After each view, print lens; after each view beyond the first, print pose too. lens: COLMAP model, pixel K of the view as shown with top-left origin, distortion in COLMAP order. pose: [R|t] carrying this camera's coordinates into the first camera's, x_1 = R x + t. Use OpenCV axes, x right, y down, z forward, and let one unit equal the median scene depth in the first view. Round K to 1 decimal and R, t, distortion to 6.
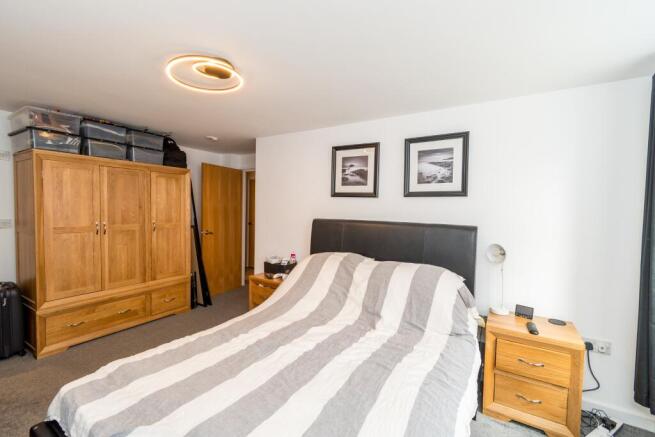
lens RADIAL K [[289.1, 0, 325.9], [0, 289.1, 217.2], [0, 0, 1]] dist [0.001440, -0.000308]
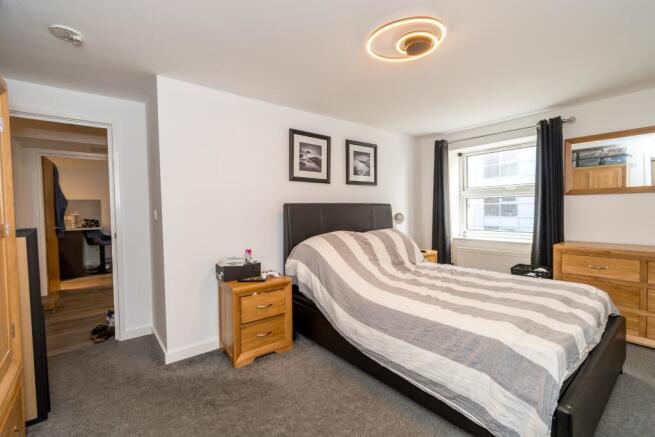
lens RADIAL K [[289.1, 0, 327.8], [0, 289.1, 218.5], [0, 0, 1]] dist [0.001440, -0.000308]
pose [[0.318333, -0.052051, 0.946549, -0.917197], [0.058296, 0.997677, 0.035257, 0.030126], [-0.946185, 0.043957, 0.320628, 0.619202]]
